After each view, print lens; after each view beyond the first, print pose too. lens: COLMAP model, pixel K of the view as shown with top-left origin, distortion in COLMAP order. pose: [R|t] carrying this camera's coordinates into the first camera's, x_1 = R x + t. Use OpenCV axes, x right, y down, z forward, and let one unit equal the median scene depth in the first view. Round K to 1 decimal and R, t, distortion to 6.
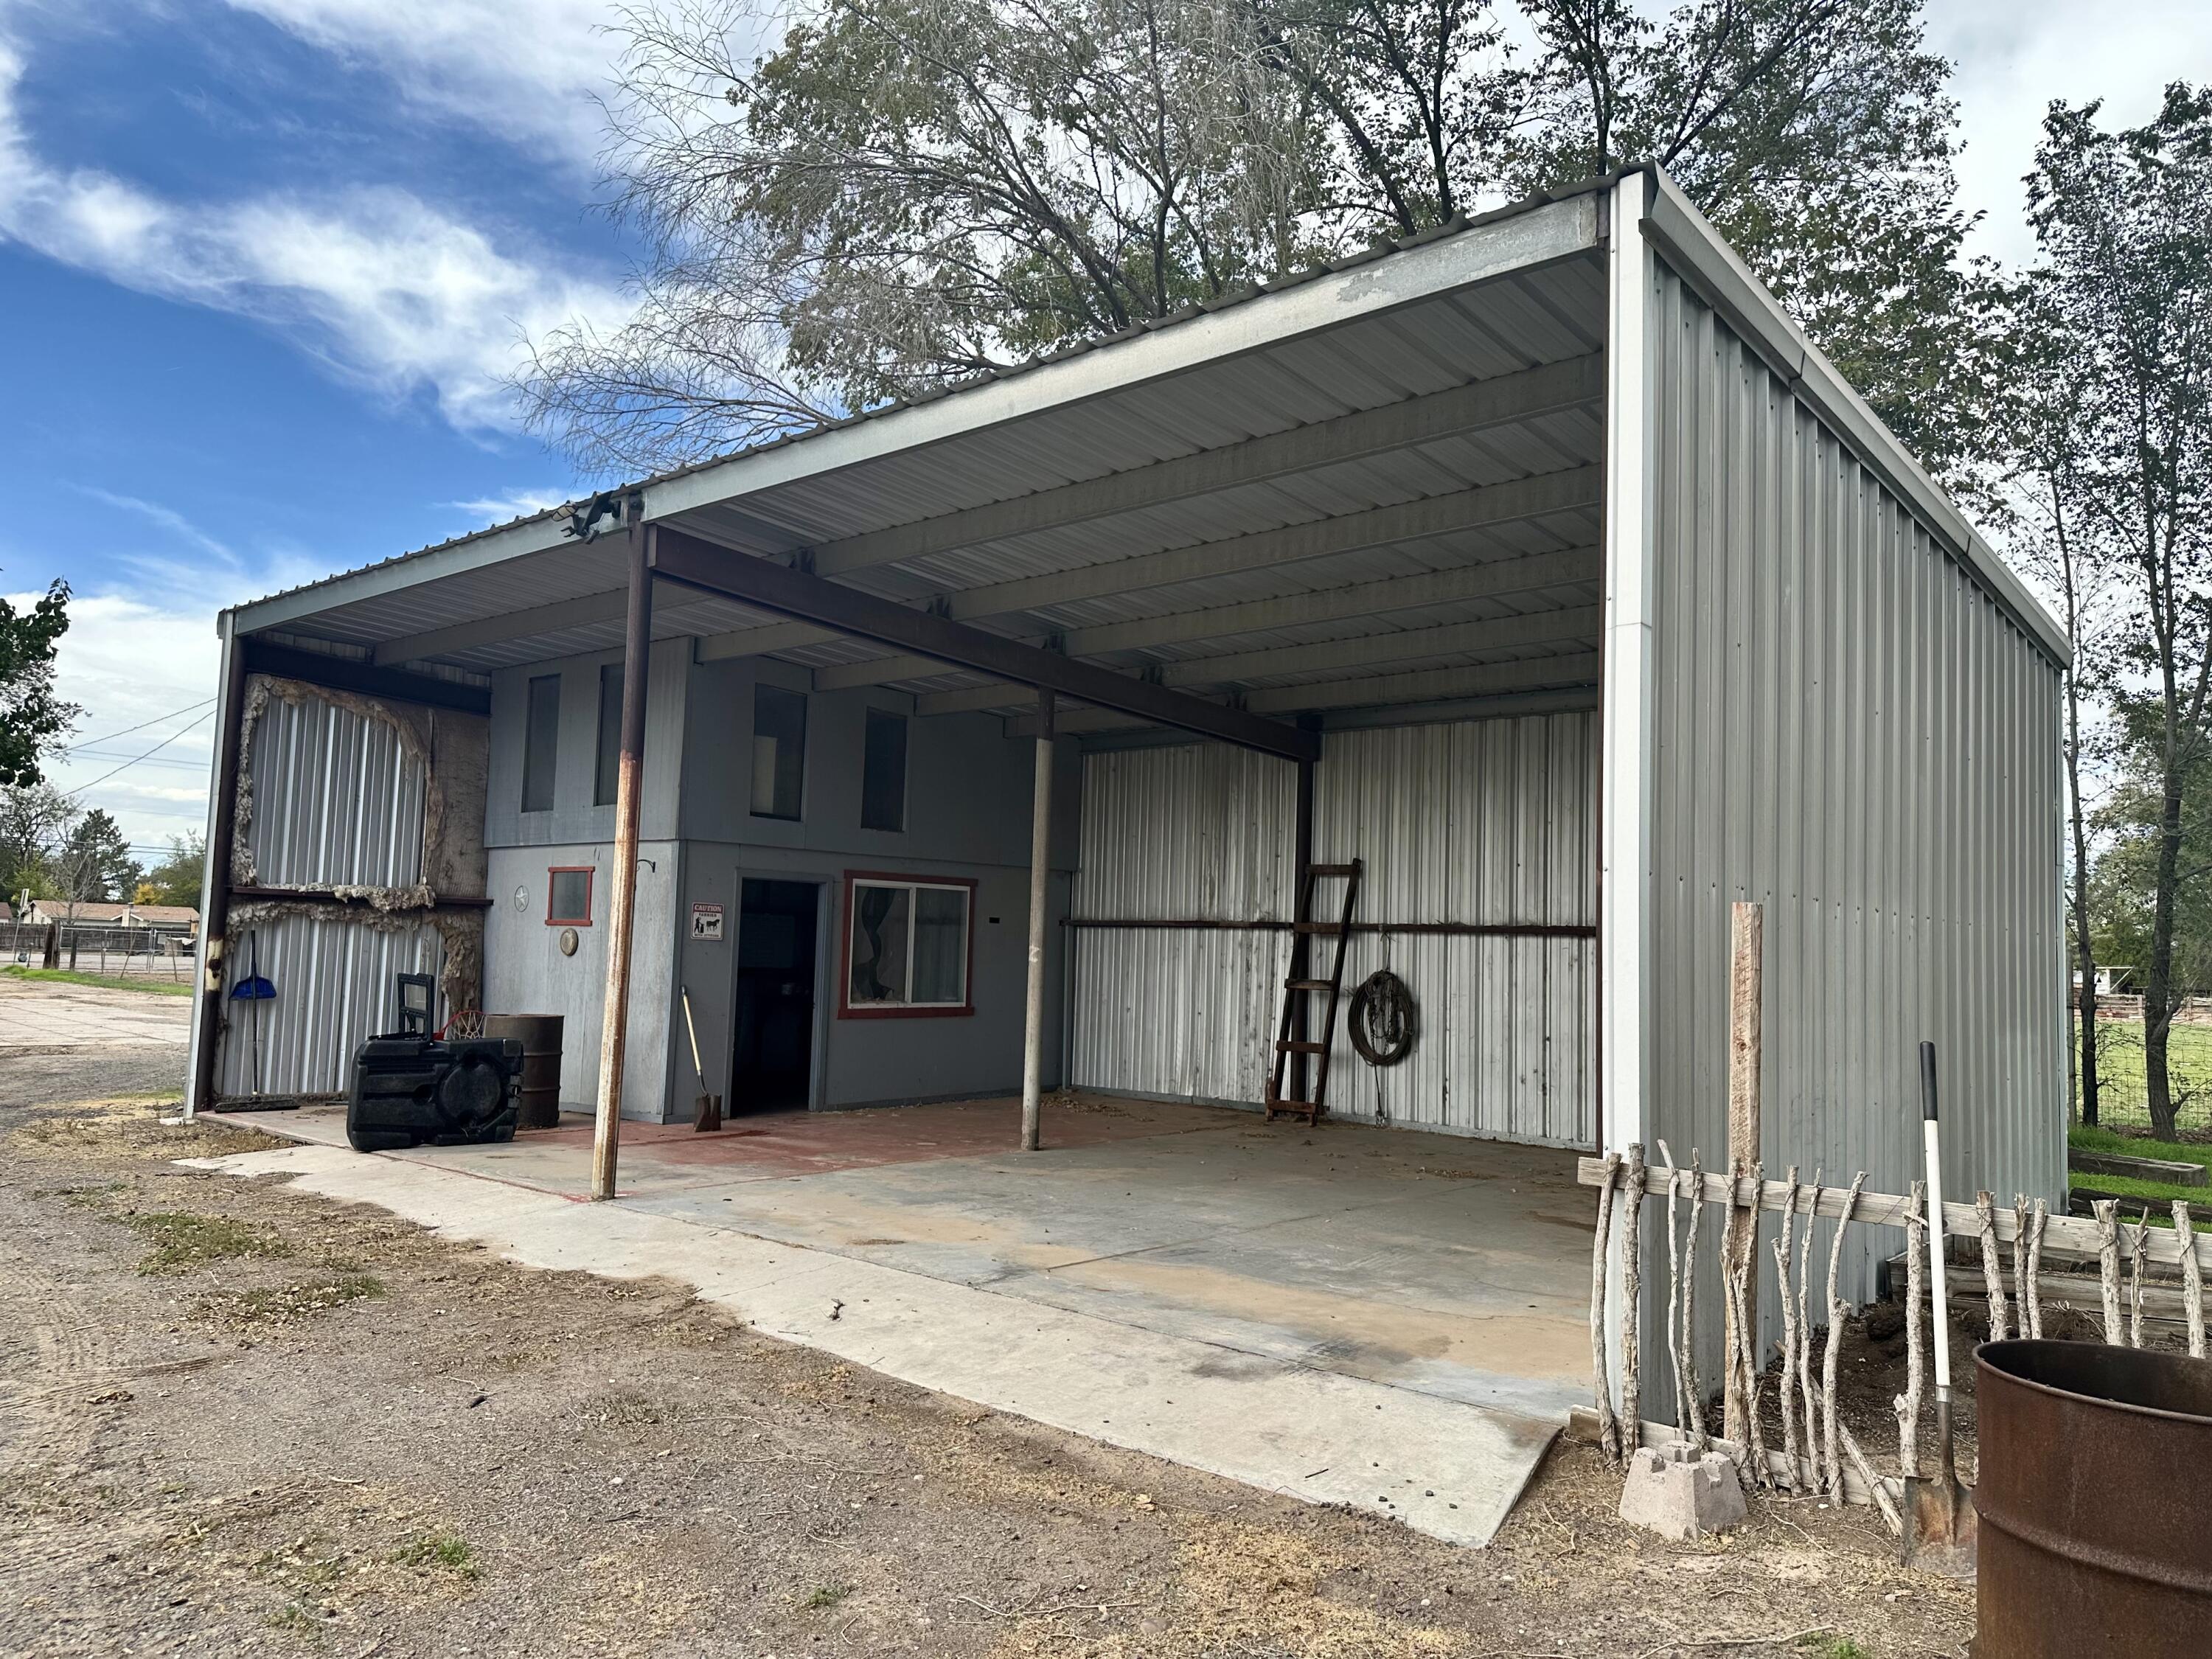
lens RADIAL K [[1578.2, 0, 1102.6], [0, 1578.2, 873.4], [0, 0, 1]] dist [0.071699, -0.114695]
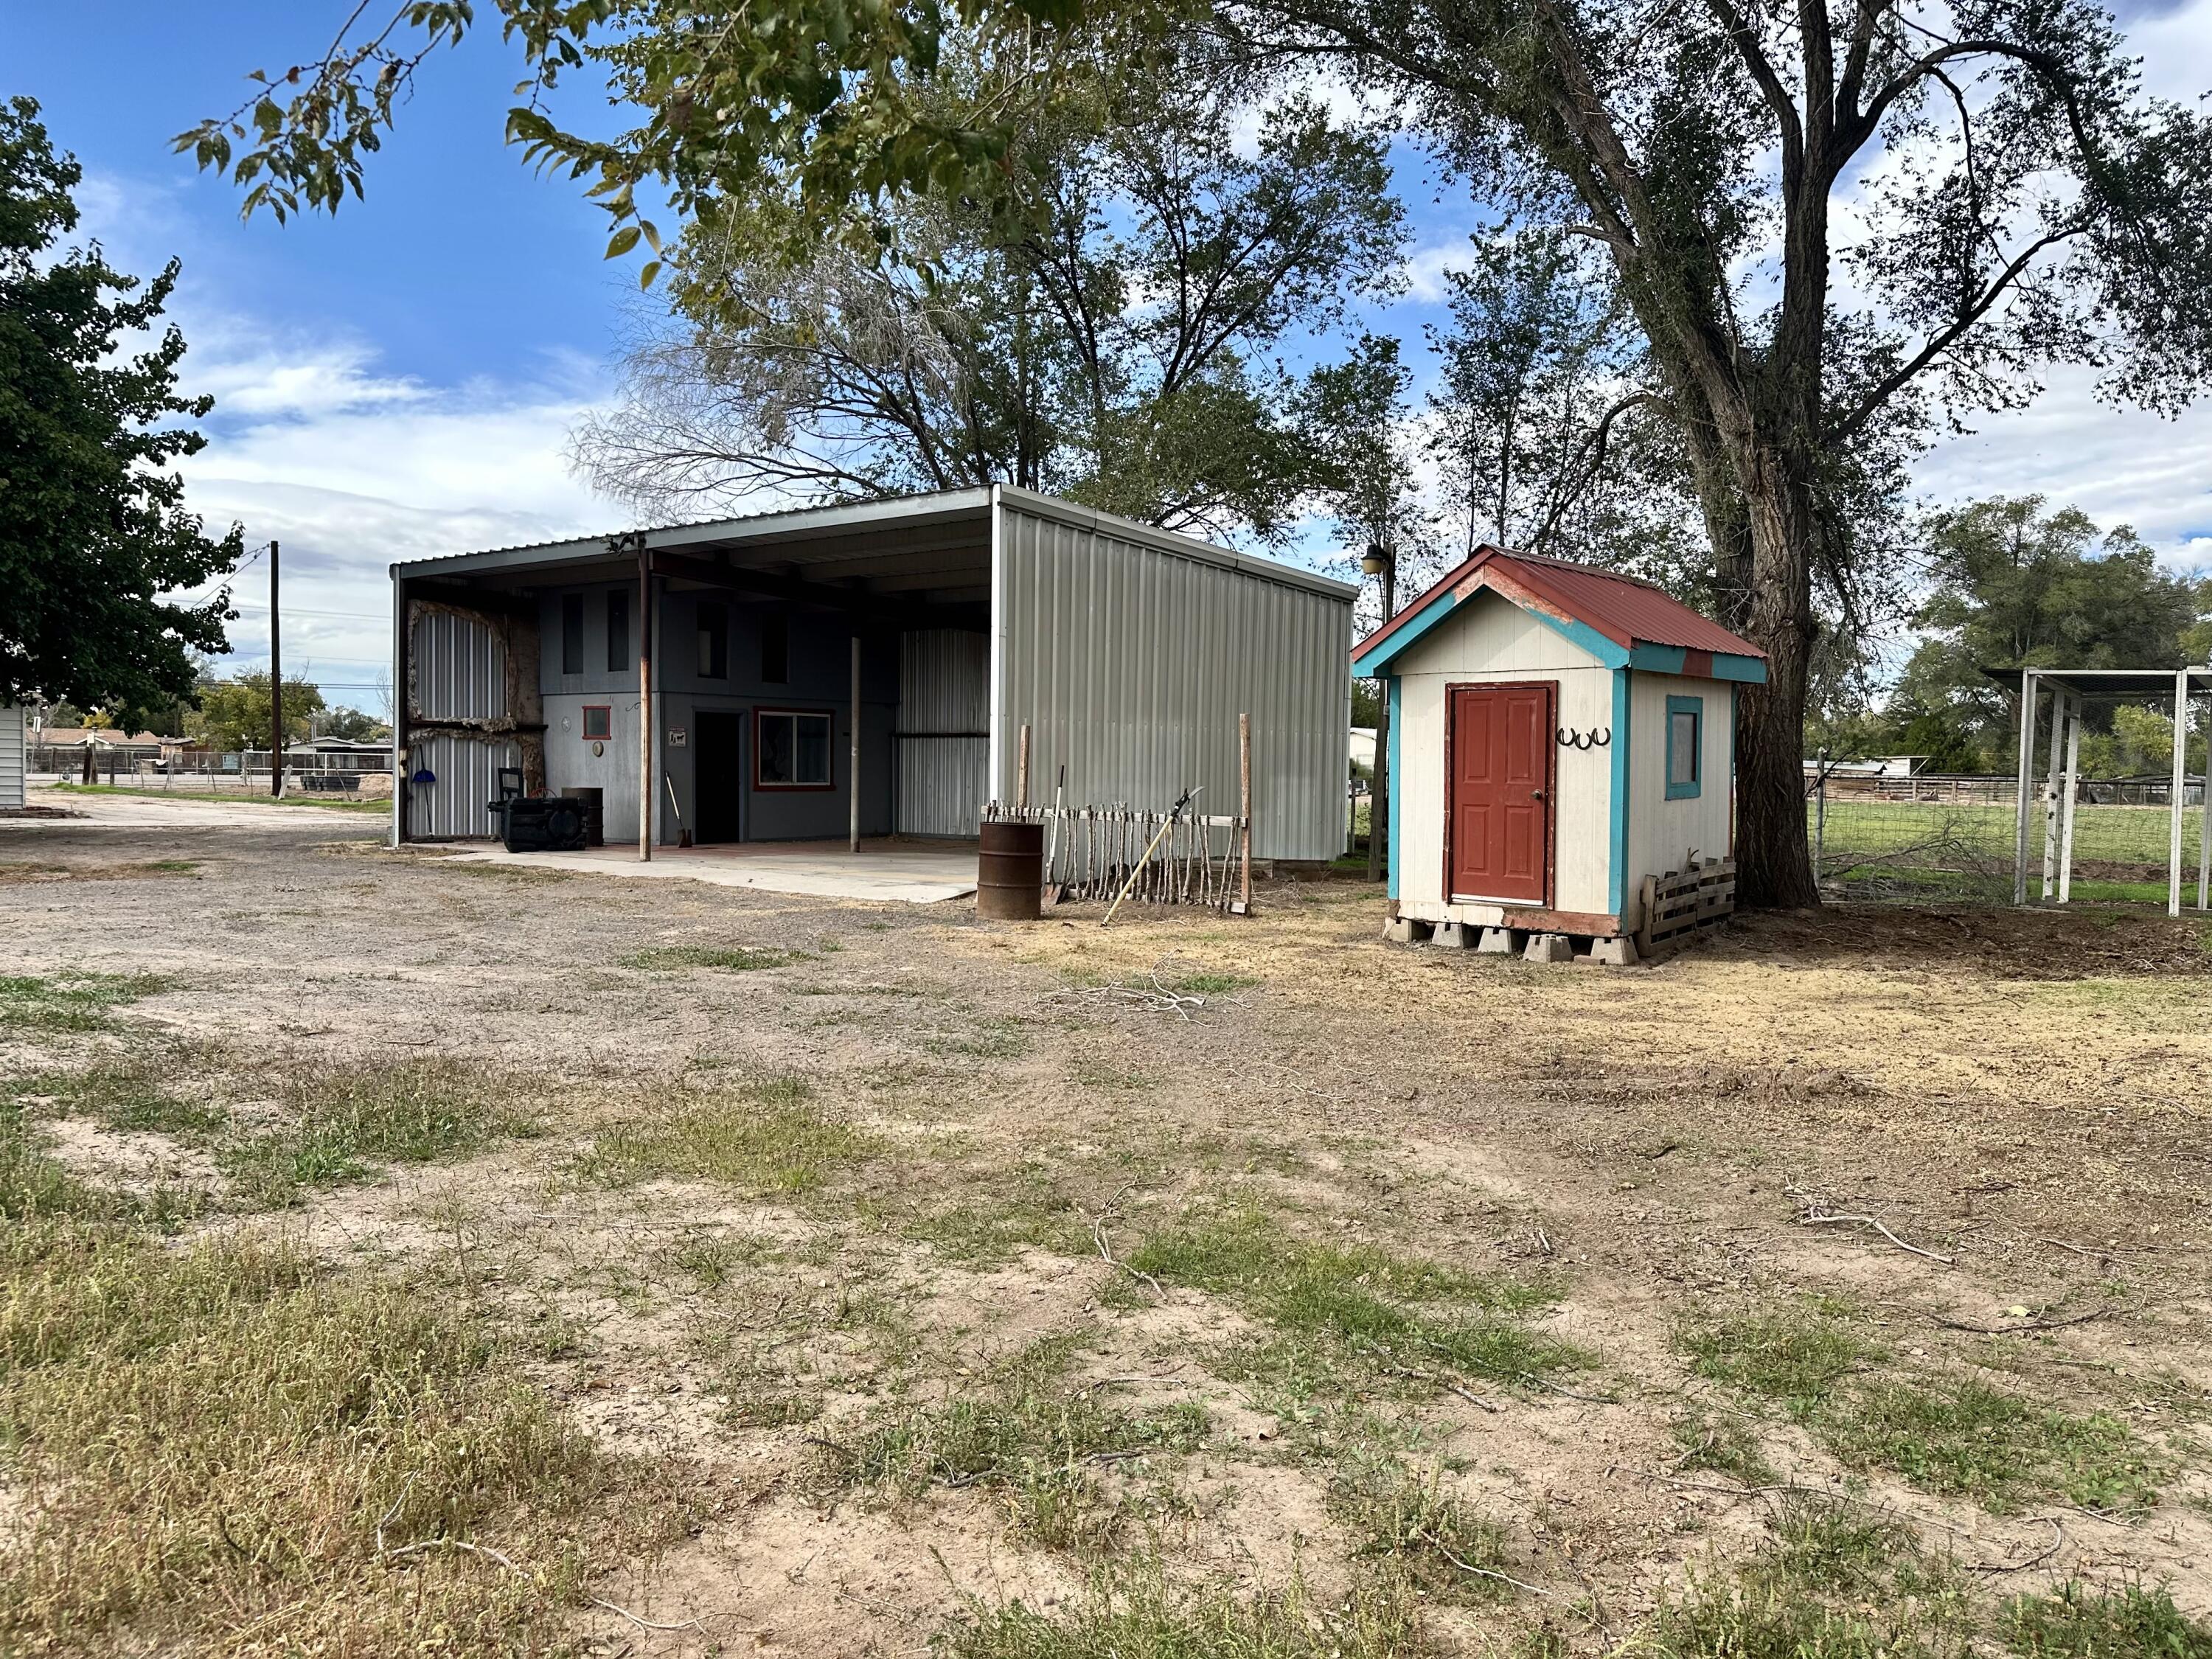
lens RADIAL K [[1539.5, 0, 1153.4], [0, 1539.5, 836.3], [0, 0, 1]] dist [0.009765, -0.006749]
pose [[0.997090, -0.016705, 0.074382, 0.157915], [0.009476, 0.995287, 0.096505, -0.020292], [-0.075643, -0.095519, 0.992549, -0.784730]]
